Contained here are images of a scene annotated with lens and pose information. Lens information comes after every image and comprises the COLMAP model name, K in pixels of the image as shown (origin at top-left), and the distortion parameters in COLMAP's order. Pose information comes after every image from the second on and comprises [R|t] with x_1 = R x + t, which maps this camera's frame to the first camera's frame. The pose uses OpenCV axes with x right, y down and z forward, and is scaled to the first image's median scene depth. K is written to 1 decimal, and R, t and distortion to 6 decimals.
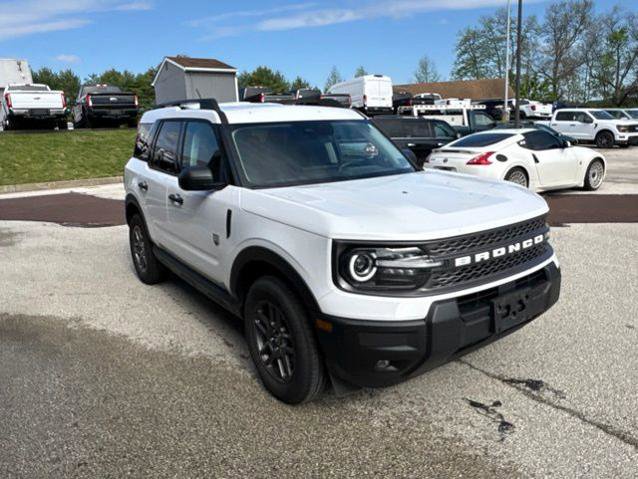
lens RADIAL K [[484.0, 0, 293.6], [0, 484.0, 239.1], [0, 0, 1]] dist [-0.001392, -0.000609]
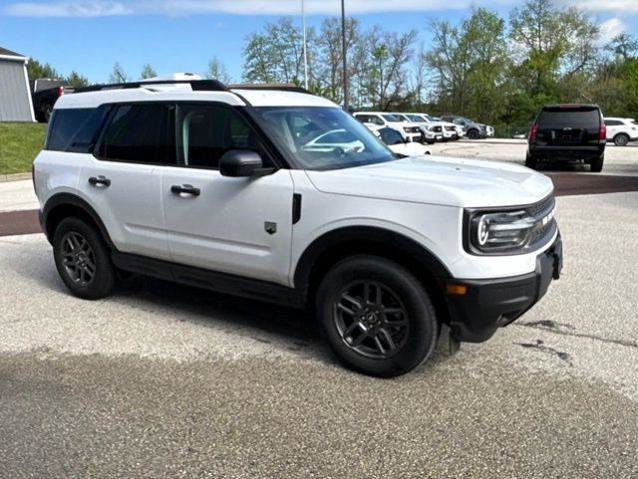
lens RADIAL K [[495.3, 0, 298.6], [0, 495.3, 242.5], [0, 0, 1]] dist [-0.003208, 0.003948]
pose [[0.905519, -0.085676, 0.415566, -0.392919], [0.086974, 0.996085, 0.015845, 0.014524], [-0.415296, 0.021795, 0.909425, 0.078841]]
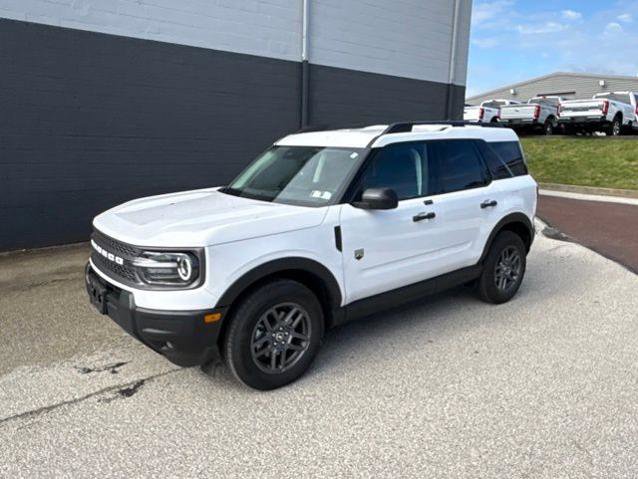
lens RADIAL K [[462.4, 0, 319.0], [0, 462.4, 239.5], [0, 0, 1]] dist [-0.000405, 0.000288]
pose [[0.093184, 0.250732, -0.963561, 1.003222], [-0.236000, 0.945755, 0.223275, -0.253791], [0.967275, 0.206594, 0.147302, 0.813891]]
